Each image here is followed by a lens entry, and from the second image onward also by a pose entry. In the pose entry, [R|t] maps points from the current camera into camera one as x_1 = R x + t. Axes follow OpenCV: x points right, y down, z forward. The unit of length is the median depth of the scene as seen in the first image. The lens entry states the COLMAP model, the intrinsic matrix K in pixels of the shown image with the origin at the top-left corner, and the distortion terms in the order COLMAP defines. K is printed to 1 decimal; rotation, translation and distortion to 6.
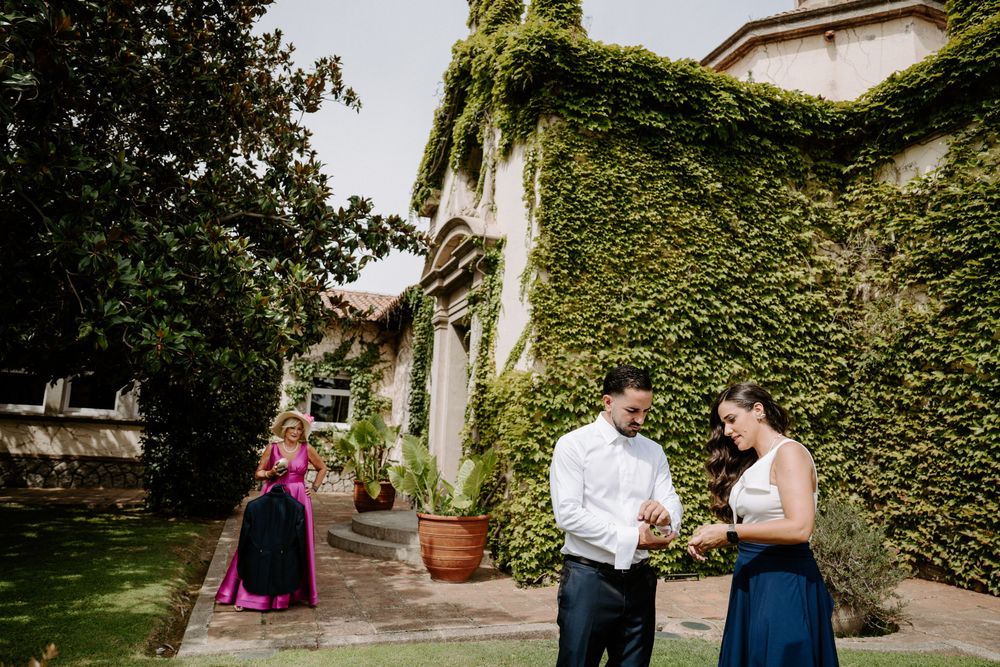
lens RADIAL K [[690.2, 0, 499.9], [0, 690.2, 334.1], [0, 0, 1]] dist [-0.025574, 0.000594]
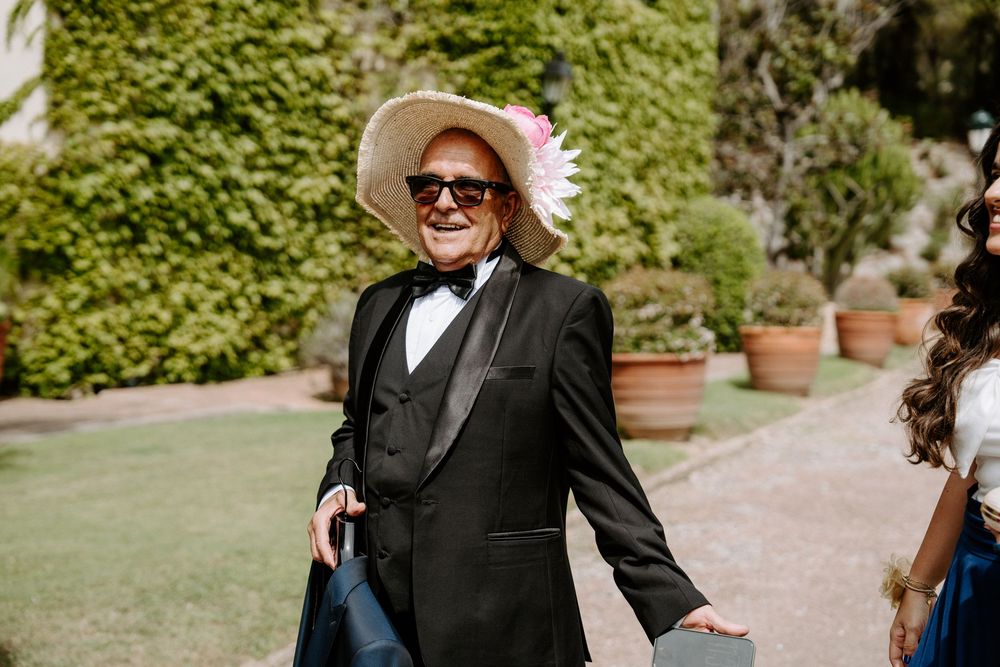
lens RADIAL K [[1526.2, 0, 500.4], [0, 1526.2, 334.5], [0, 0, 1]] dist [0.192580, 0.000000]
pose [[0.743477, -0.053046, 0.666655, -0.690377], [-0.094333, 0.978564, 0.183068, -0.099252], [-0.662075, -0.198994, 0.722536, -0.612812]]
